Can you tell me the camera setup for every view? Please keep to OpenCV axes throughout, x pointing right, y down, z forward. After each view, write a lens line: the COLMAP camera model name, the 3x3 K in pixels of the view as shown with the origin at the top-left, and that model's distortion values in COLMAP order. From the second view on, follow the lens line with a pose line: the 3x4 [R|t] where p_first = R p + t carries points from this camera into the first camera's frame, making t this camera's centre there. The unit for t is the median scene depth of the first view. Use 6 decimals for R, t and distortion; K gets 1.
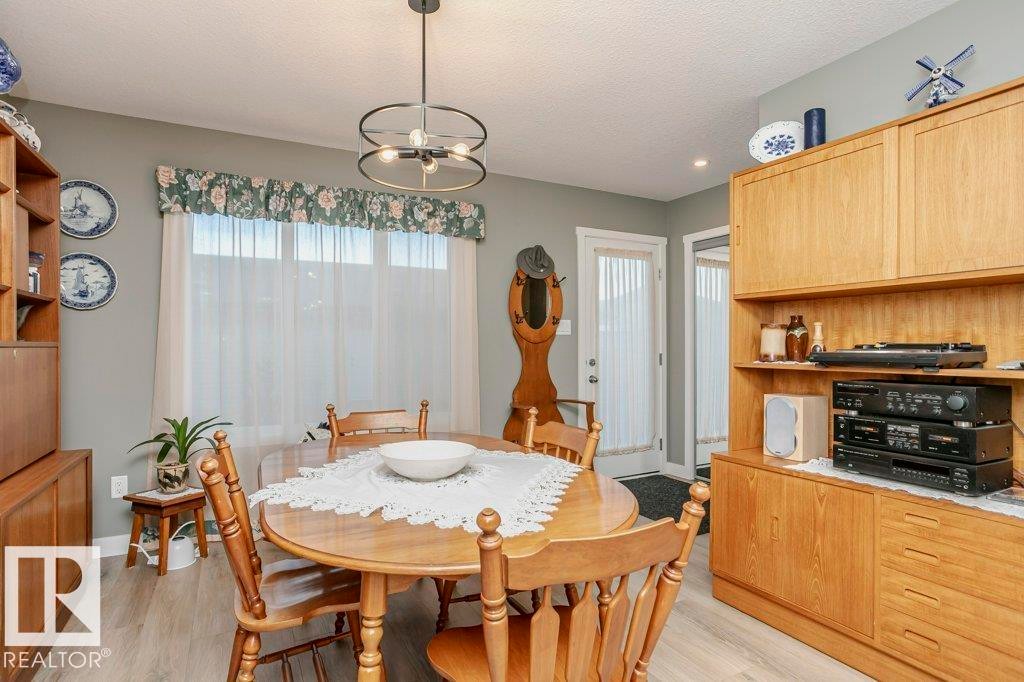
lens RADIAL K [[538.6, 0, 497.1], [0, 538.6, 342.9], [0, 0, 1]] dist [-0.032308, 0.023474]
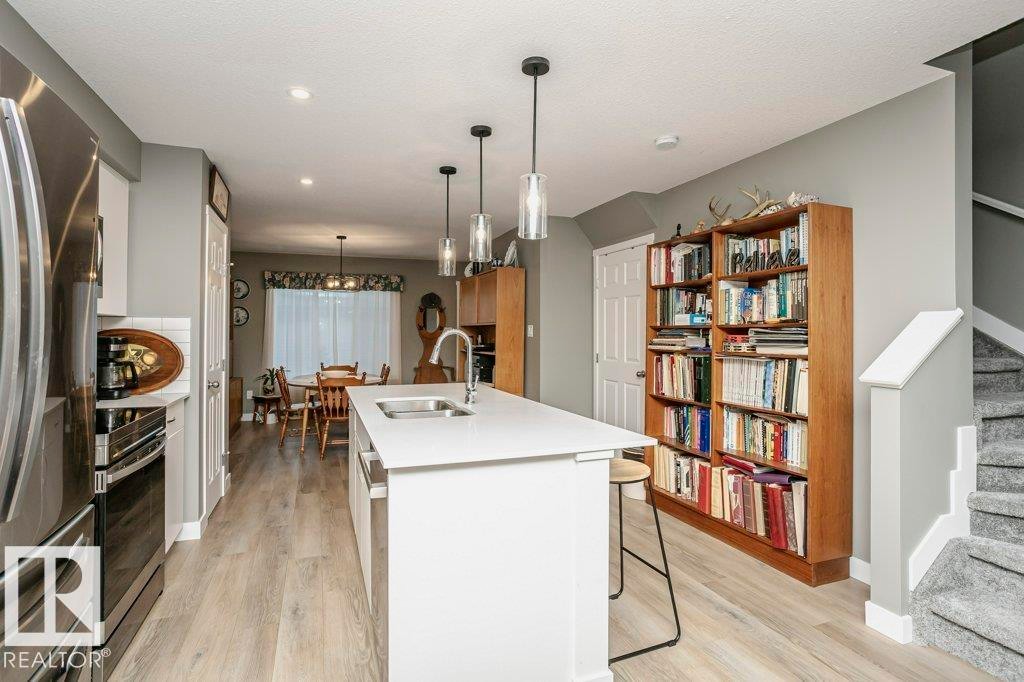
lens RADIAL K [[514.9, 0, 506.3], [0, 514.9, 323.7], [0, 0, 1]] dist [-0.046972, 0.009438]
pose [[0.991802, 0.001294, -0.127781, 0.841129], [-0.002952, 0.999914, -0.012787, -0.048198], [0.127754, 0.013059, 0.991720, -1.294561]]
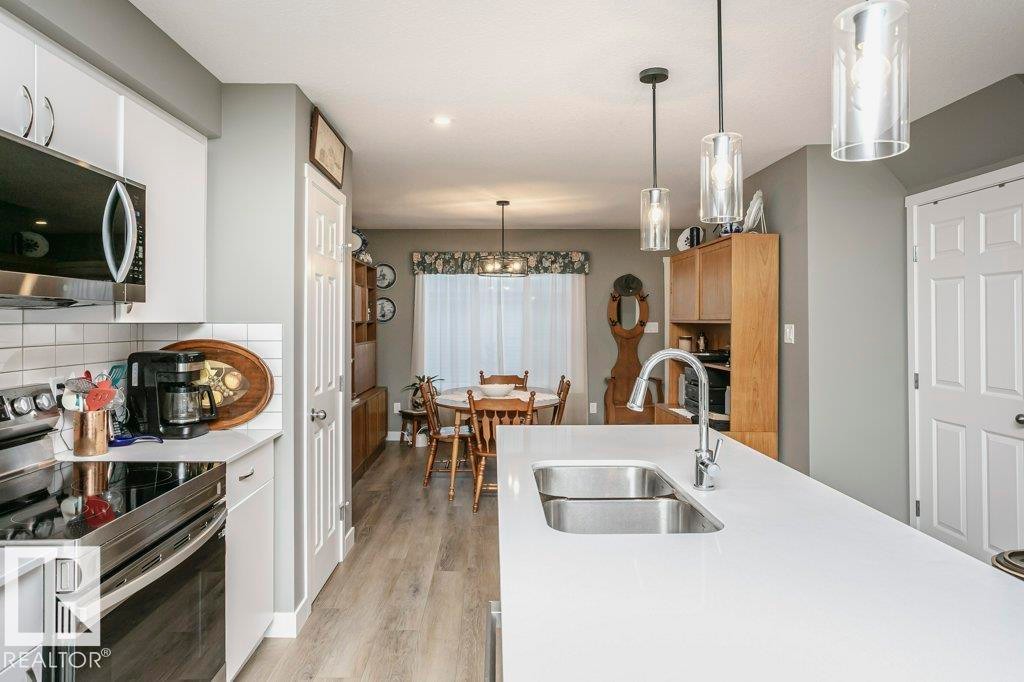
lens RADIAL K [[638.5, 0, 495.7], [0, 638.5, 315.2], [0, 0, 1]] dist [-0.009719, 0.011539]
pose [[0.888848, -0.002226, -0.458196, 0.762579], [0.000423, 0.999992, -0.004036, -0.080221], [0.458201, 0.003393, 0.888842, -1.024842]]
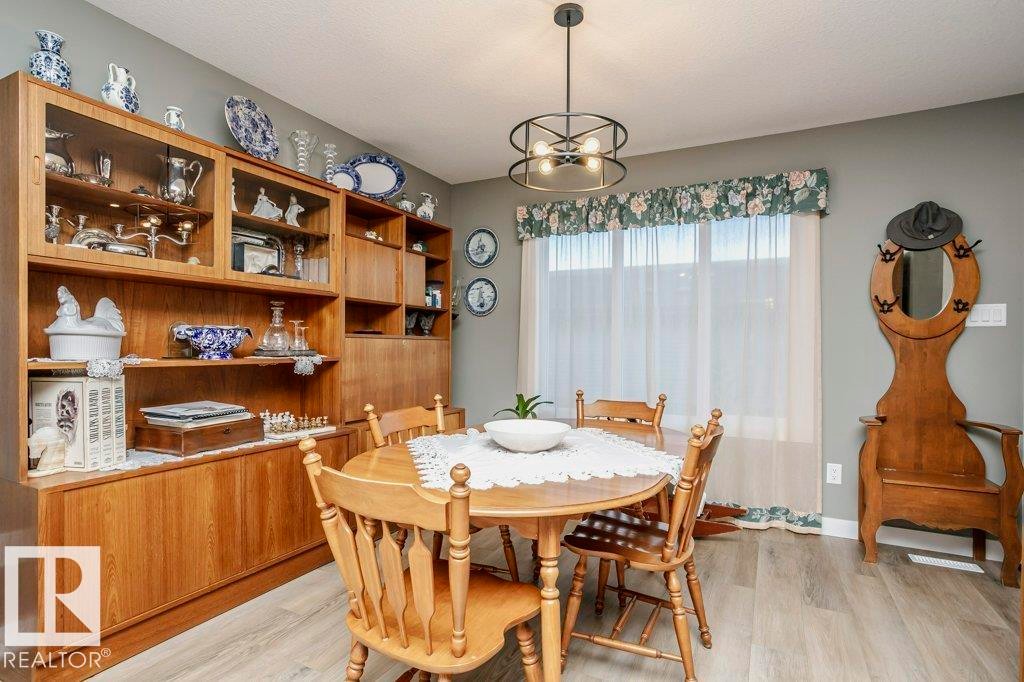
lens RADIAL K [[538.6, 0, 491.2], [0, 538.6, 350.4], [0, 0, 1]] dist [-0.032308, 0.023474]
pose [[0.565945, 0.015325, -0.824300, 0.453039], [-0.007414, 0.999881, 0.013499, 0.013389], [0.824409, -0.001528, 0.565992, 0.169513]]
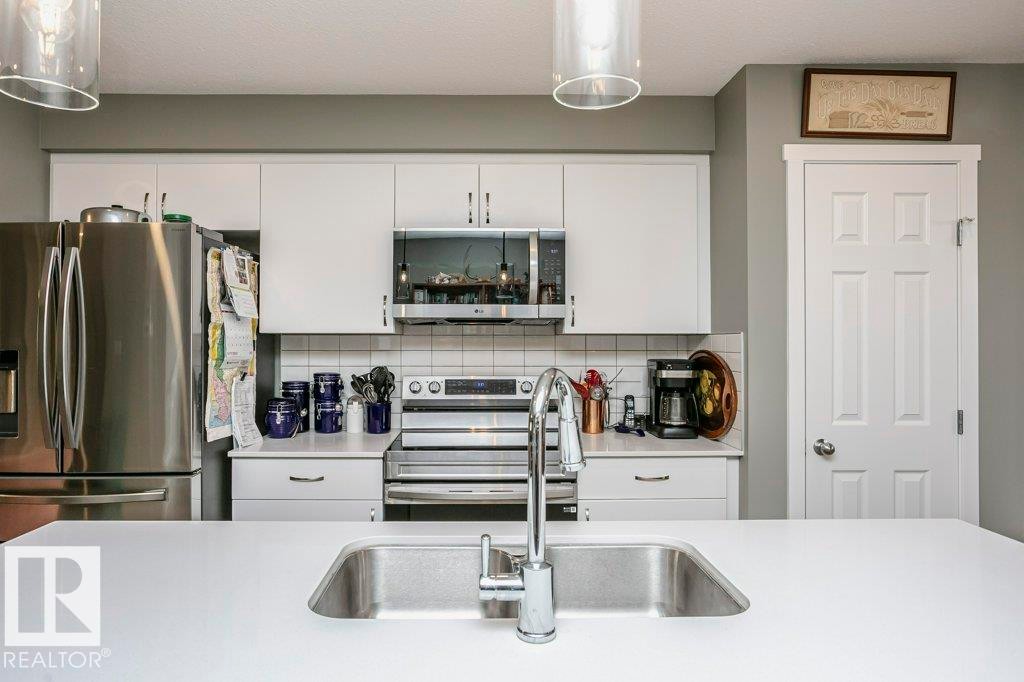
lens RADIAL K [[594.4, 0, 497.9], [0, 594.4, 344.7], [0, 0, 1]] dist [-0.022831, 0.018401]
pose [[-0.446882, 0.001026, -0.894593, 0.911788], [0.004106, 0.999991, -0.000904, -0.058352], [0.894584, -0.004077, -0.446882, -0.270039]]
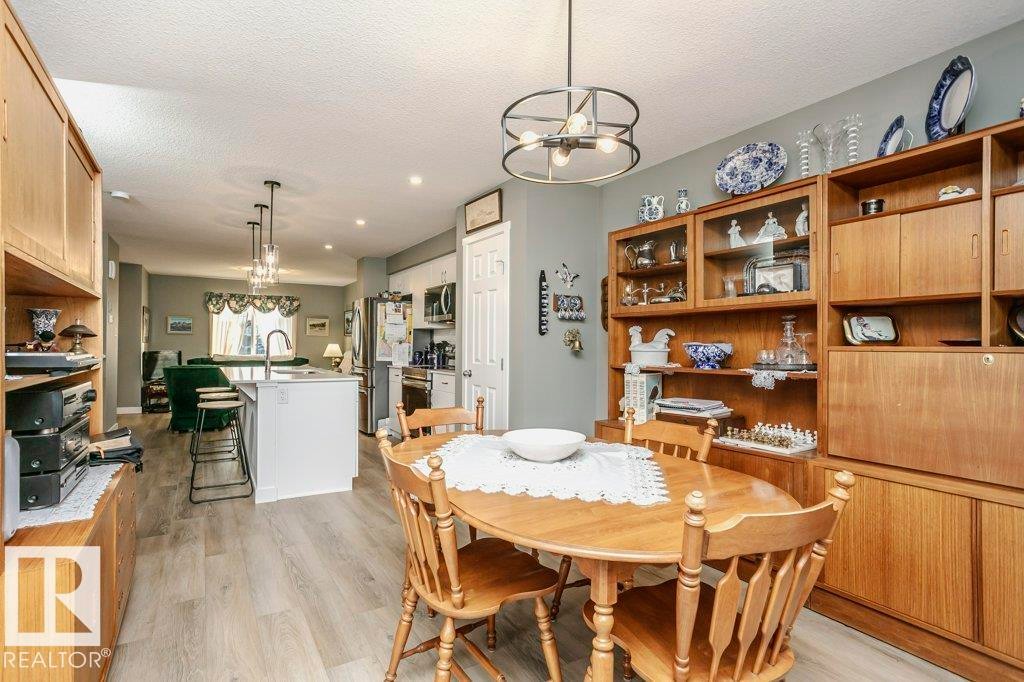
lens RADIAL K [[503.8, 0, 494.2], [0, 503.8, 340.1], [0, 0, 1]] dist [-0.035189, 0.012415]
pose [[-0.998391, -0.005800, -0.056408, 0.036170], [-0.005019, 0.999890, -0.013978, 0.001389], [0.056483, -0.013672, -0.998310, 1.226354]]
